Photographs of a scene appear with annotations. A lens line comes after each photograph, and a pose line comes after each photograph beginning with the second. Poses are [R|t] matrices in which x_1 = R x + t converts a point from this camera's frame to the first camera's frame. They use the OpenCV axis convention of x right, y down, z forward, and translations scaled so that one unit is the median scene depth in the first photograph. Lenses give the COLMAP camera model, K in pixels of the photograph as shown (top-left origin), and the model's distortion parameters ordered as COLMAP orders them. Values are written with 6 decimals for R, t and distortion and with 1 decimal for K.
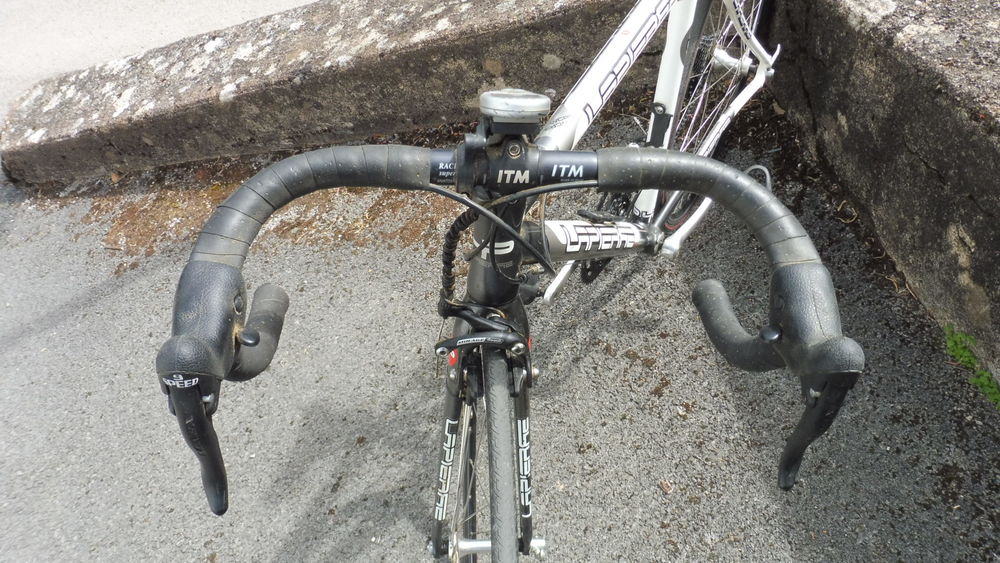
lens RADIAL K [[718.3, 0, 500.0], [0, 718.3, 281.5], [0, 0, 1]] dist [-0.037140, 0.002458]
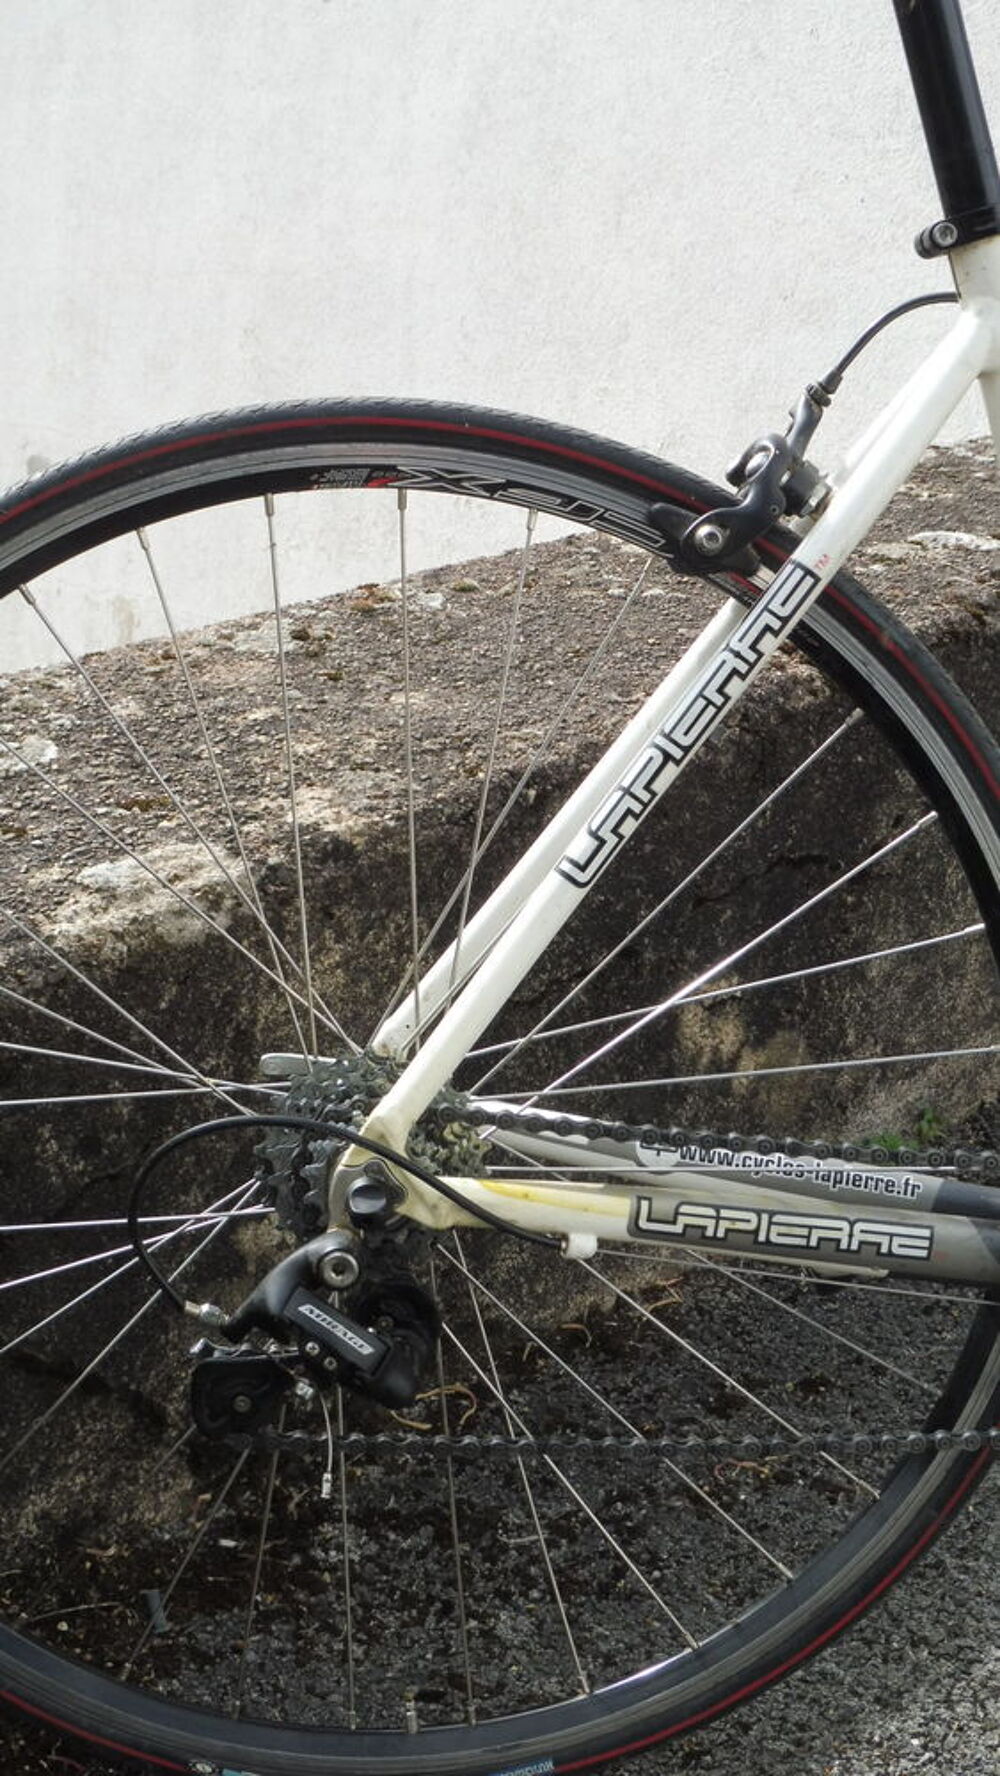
lens RADIAL K [[2046.4, 0, 500.0], [0, 2046.4, 888.0], [0, 0, 1]] dist [-0.075514, -0.193865]
pose [[-0.507397, -0.039399, 0.860811, -0.289878], [0.732657, 0.506131, 0.455023, -0.589817], [-0.453610, 0.861557, -0.227944, 0.975946]]
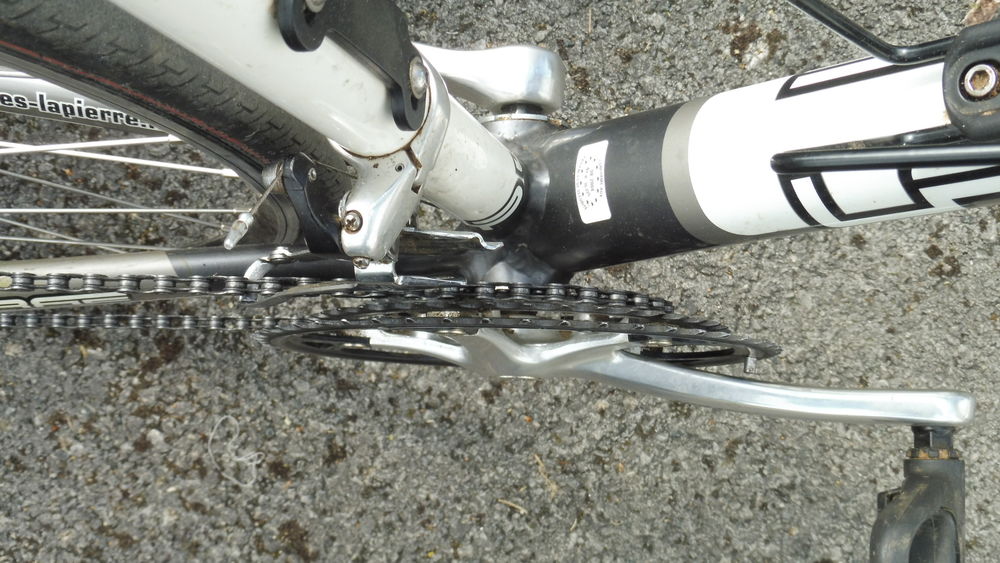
lens RADIAL K [[1152.3, 0, 500.0], [0, 1152.3, 281.5], [0, 0, 1]] dist [-0.075514, -0.193865]
pose [[-0.457239, -0.861943, 0.219058, 0.075547], [0.754975, -0.246012, 0.607857, -0.261410], [-0.470047, 0.443320, 0.763232, 0.586392]]
